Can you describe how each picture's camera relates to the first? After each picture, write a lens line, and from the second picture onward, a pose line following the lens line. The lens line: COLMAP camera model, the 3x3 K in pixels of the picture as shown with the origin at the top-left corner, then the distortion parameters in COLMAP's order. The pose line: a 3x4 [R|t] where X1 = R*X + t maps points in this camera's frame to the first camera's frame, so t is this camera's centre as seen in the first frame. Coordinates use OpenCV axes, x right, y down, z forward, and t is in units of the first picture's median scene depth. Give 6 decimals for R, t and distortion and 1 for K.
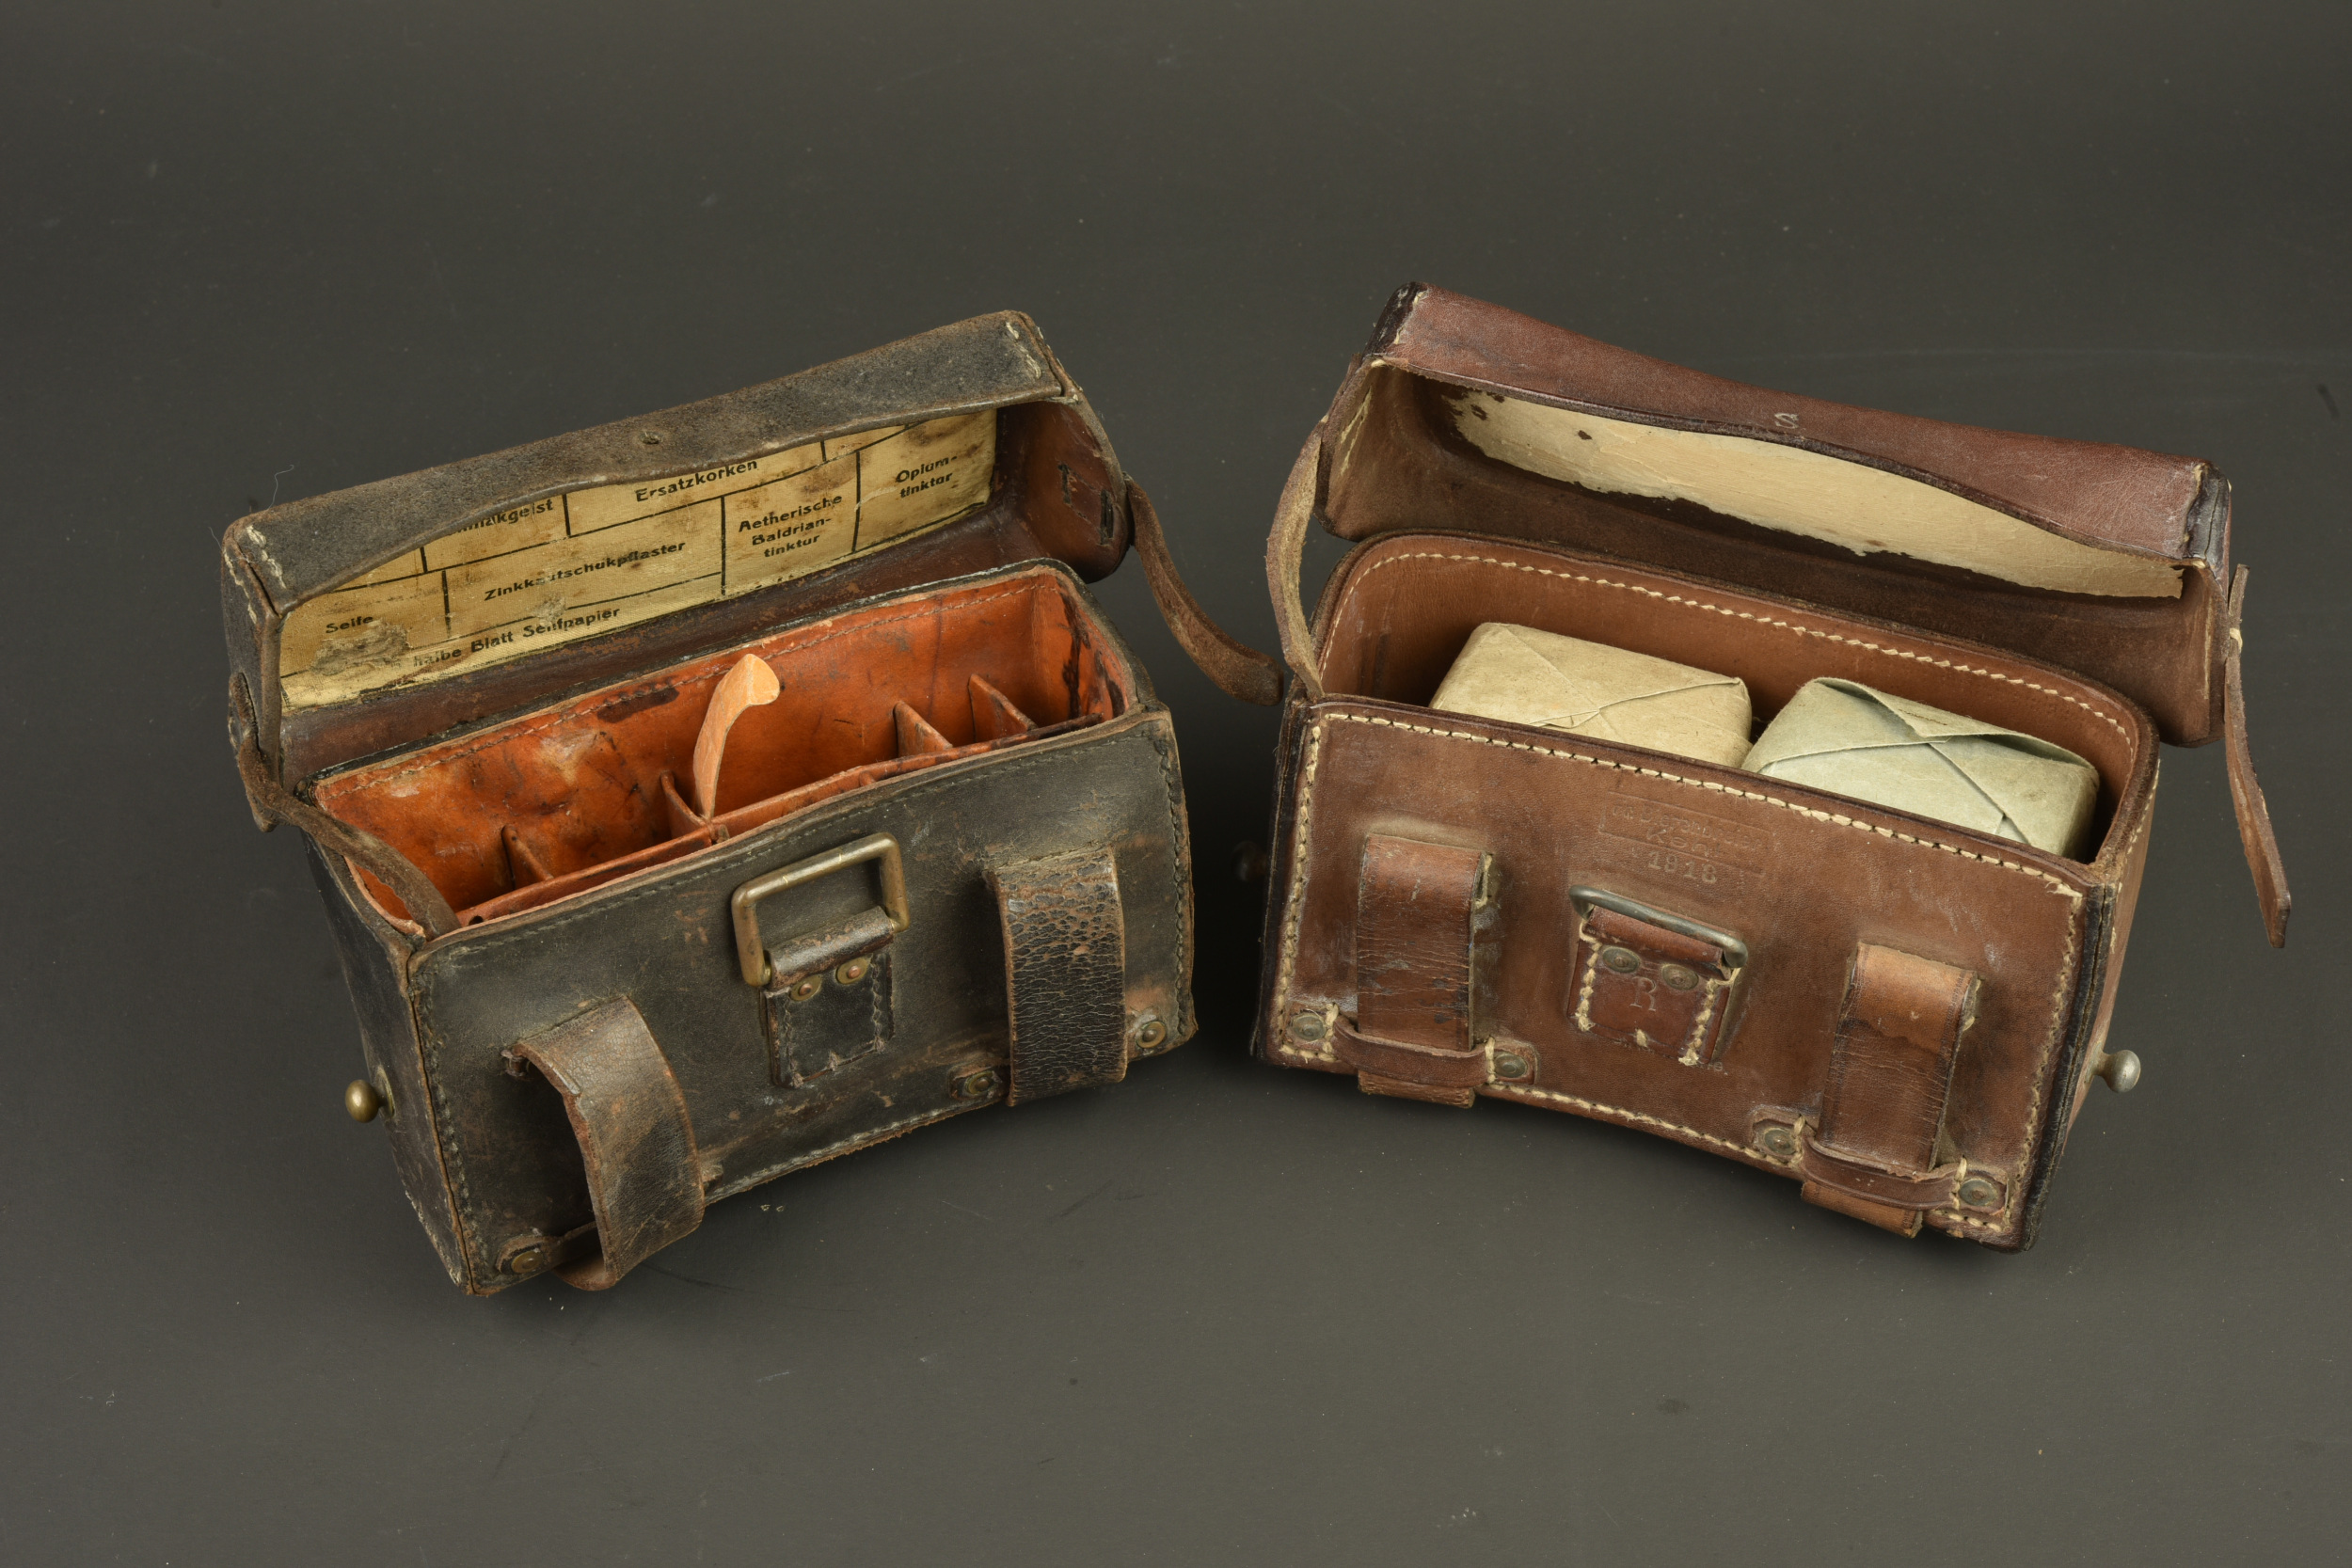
lens RADIAL K [[4059.2, 0, 1176.0], [0, 4059.2, 784.0], [0, 0, 1]] dist [-0.021648, 0.062599]
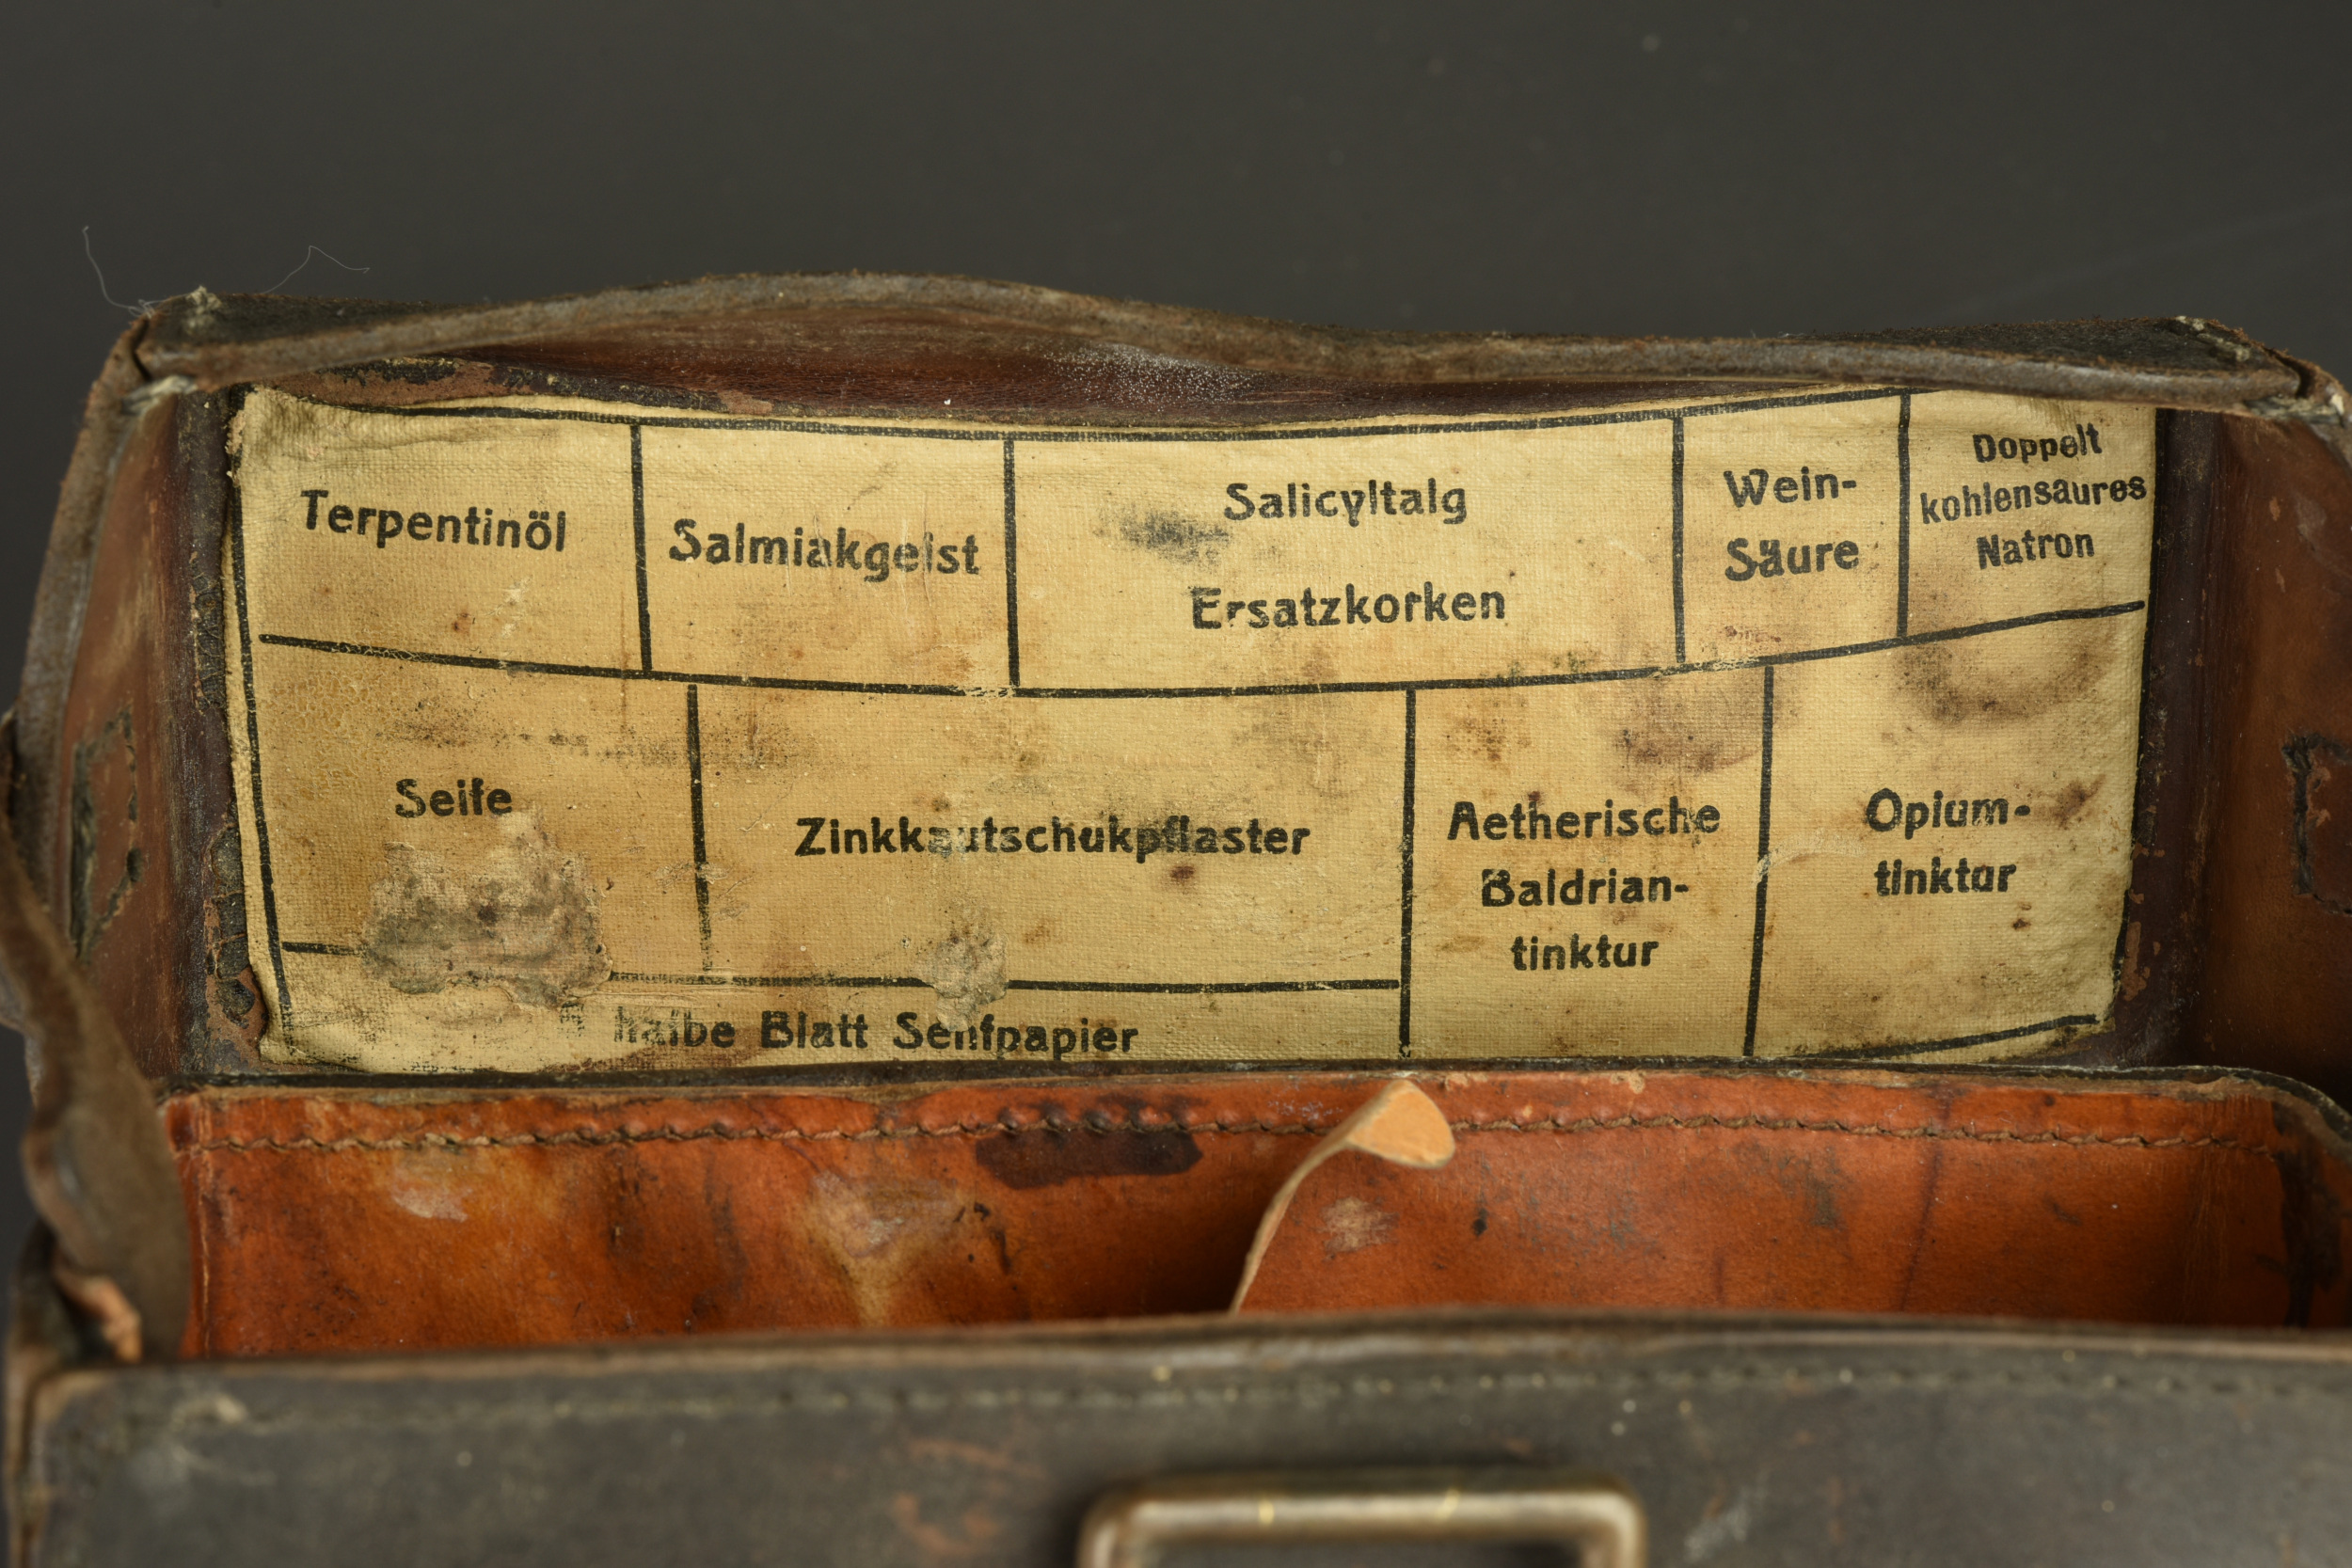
lens RADIAL K [[4075.4, 0, 1335.4], [0, 4075.4, 783.9], [0, 0, 1]] dist [-0.215378, 4.117520]
pose [[0.934996, 0.059926, -0.349558, 0.022208], [-0.256837, 0.794103, -0.550849, 0.158756], [0.244575, 0.604821, 0.757875, 0.693155]]
